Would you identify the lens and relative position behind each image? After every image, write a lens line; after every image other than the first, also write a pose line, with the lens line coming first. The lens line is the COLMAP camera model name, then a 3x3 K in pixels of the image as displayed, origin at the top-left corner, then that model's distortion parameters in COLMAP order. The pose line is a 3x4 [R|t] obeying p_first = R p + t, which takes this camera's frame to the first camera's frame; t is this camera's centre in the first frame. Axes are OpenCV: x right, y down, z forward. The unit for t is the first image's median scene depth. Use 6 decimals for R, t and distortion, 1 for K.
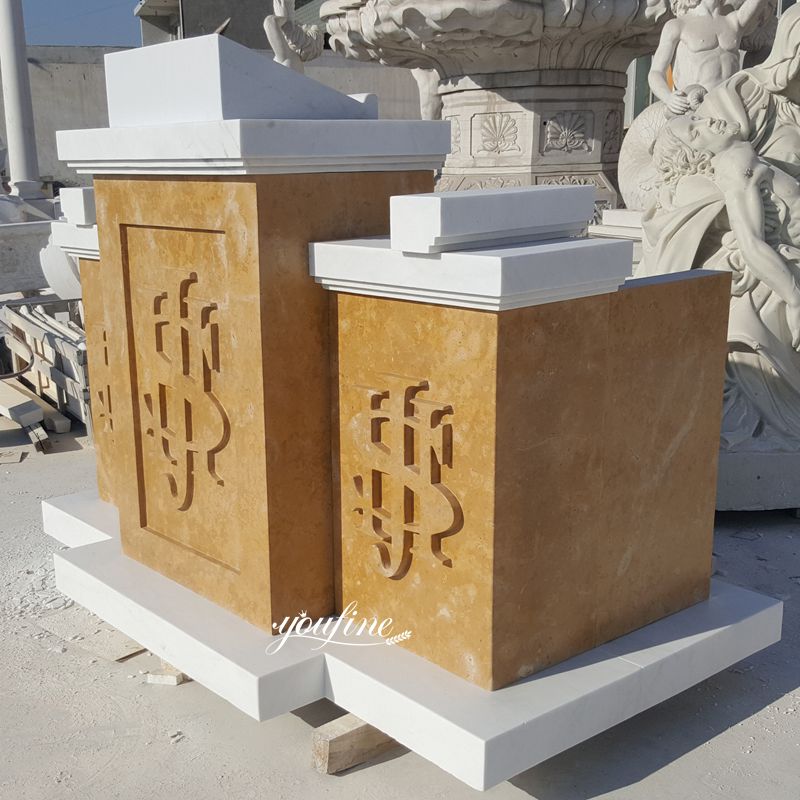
lens RADIAL K [[1042.6, 0, 400.0], [0, 1042.6, 400.0], [0, 0, 1]] dist [0.130754, -0.424652]
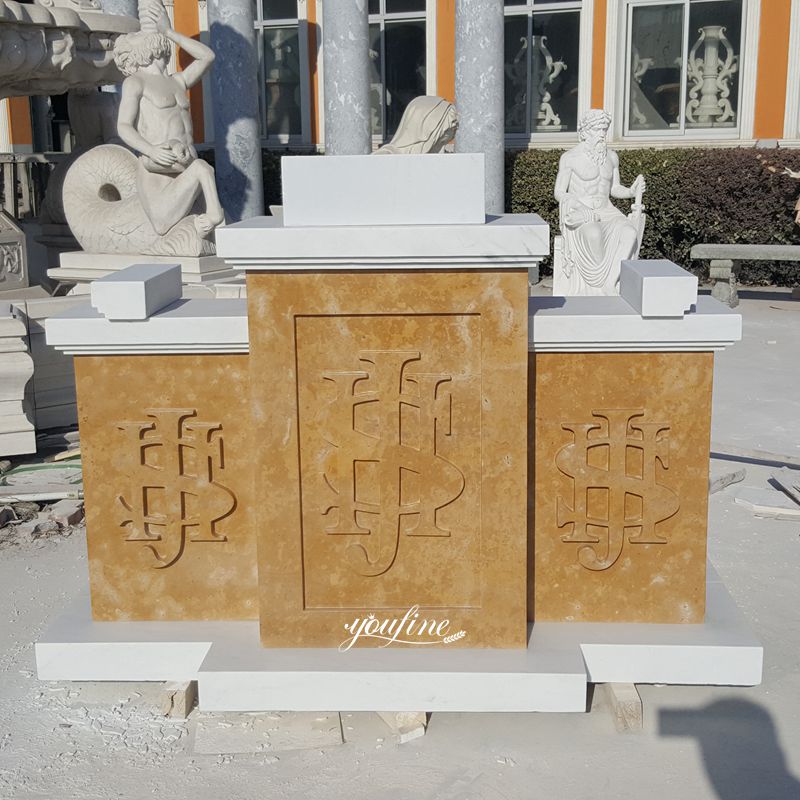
lens RADIAL K [[1059.3, 0, 400.1], [0, 1059.3, 341.8], [0, 0, 1]] dist [0.092307, -0.004627]
pose [[0.690707, -0.110076, 0.714707, -1.050050], [0.161922, 0.986793, -0.004503, -0.134042], [-0.704773, 0.118837, 0.699409, 0.225334]]
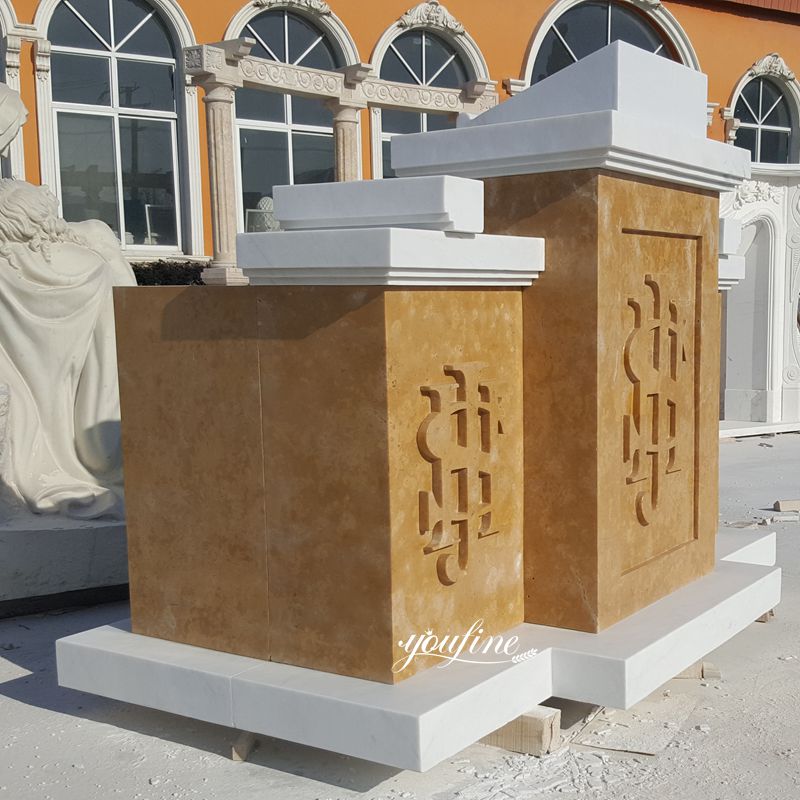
lens RADIAL K [[1074.8, 0, 399.8], [0, 1074.8, 418.6], [0, 0, 1]] dist [0.088777, 0.013448]
pose [[-0.196262, -0.084200, 0.976930, -1.277516], [0.233712, 0.963576, 0.130001, -0.195511], [-0.952292, 0.253834, -0.169435, 1.536986]]
